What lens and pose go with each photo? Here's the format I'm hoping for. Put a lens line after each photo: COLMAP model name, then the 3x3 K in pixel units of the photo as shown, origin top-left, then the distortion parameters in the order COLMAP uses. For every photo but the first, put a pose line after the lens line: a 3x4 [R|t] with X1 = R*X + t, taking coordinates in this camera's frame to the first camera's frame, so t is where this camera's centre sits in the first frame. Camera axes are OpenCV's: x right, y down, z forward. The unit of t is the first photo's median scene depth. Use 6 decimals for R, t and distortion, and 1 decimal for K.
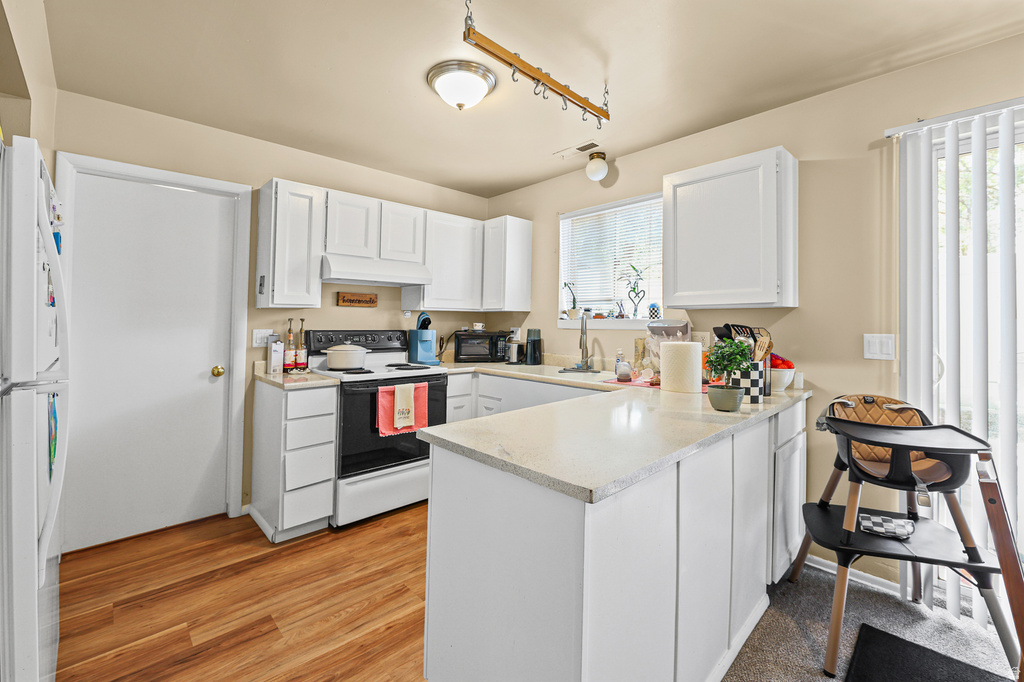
lens RADIAL K [[429.9, 0, 508.1], [0, 429.9, 309.5], [0, 0, 1]] dist [-0.000398, -0.003711]
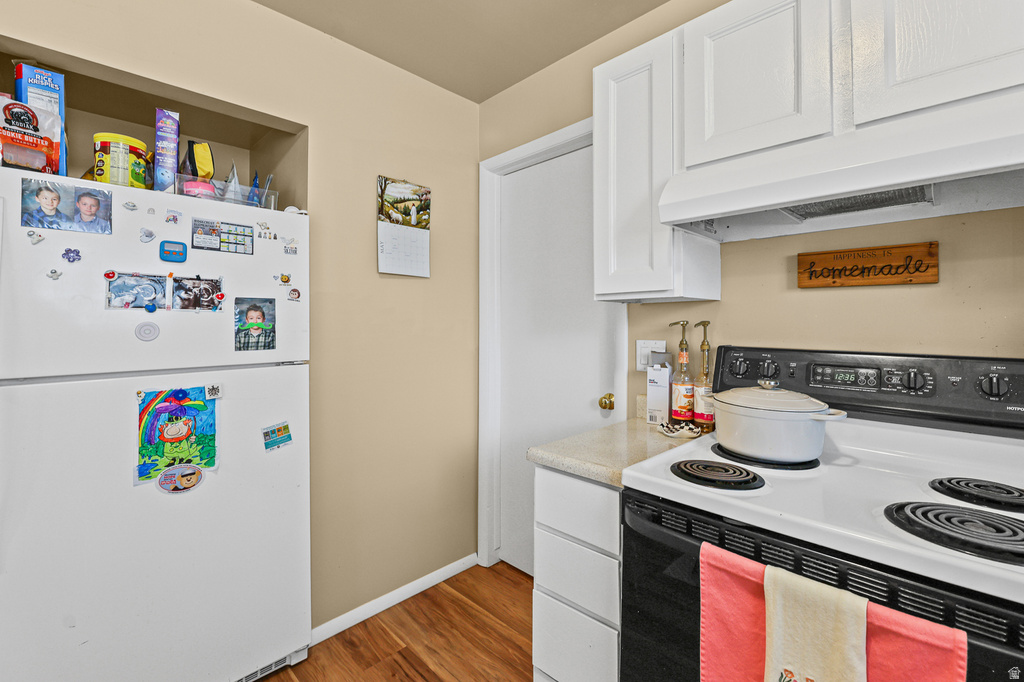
lens RADIAL K [[450.4, 0, 508.0], [0, 450.4, 314.5], [0, 0, 1]] dist [0.000780, -0.000076]
pose [[0.028726, -0.023424, -0.999313, 0.016138], [0.026214, 0.999399, -0.022673, 0.020571], [0.999244, -0.025545, 0.029323, 0.802465]]
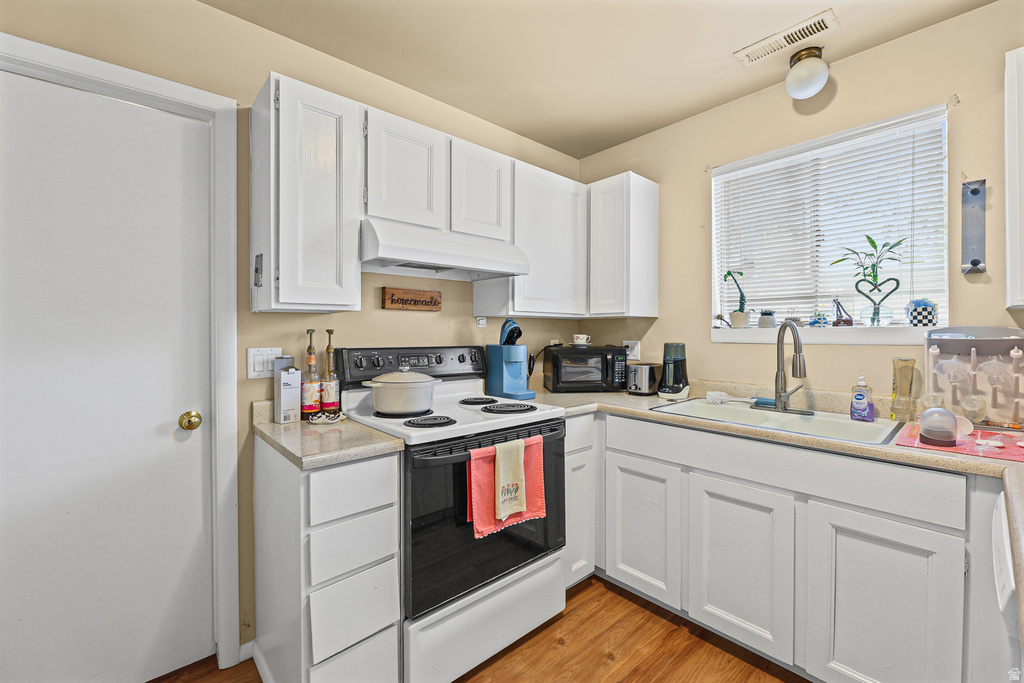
lens RADIAL K [[424.6, 0, 512.0], [0, 424.6, 341.5], [0, 0, 1]] dist [0.000703, -0.003542]
pose [[0.999711, -0.006073, -0.023272, -0.218747], [0.007232, 0.998722, 0.050026, 0.010374], [0.022939, -0.050180, 0.998477, 0.427710]]
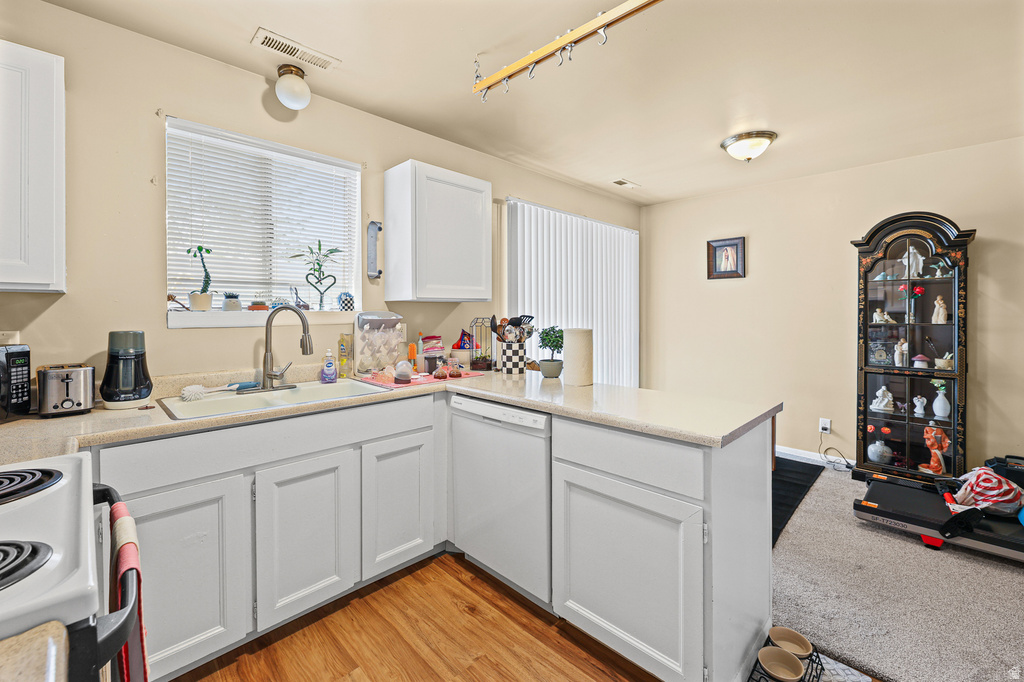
lens RADIAL K [[424.1, 0, 515.9], [0, 424.1, 318.0], [0, 0, 1]] dist [0.000094, -0.000101]
pose [[-0.029052, -0.020244, 0.999373, -0.537849], [-0.027913, 0.999421, 0.019434, 0.011300], [-0.999188, -0.027331, -0.029600, 0.725219]]
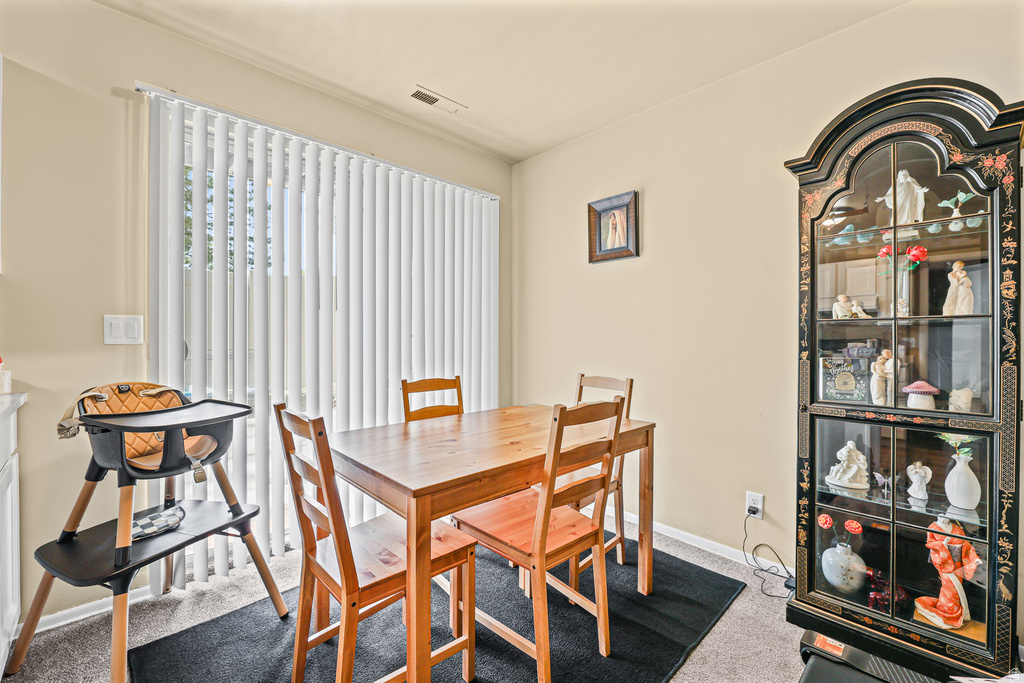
lens RADIAL K [[424.6, 0, 512.0], [0, 424.6, 341.5], [0, 0, 1]] dist [0.000703, -0.003542]
pose [[-0.010509, -0.017482, 0.999792, 0.001586], [-0.027951, 0.999462, 0.017183, 0.053653], [-0.999554, -0.027765, -0.010992, 0.161997]]
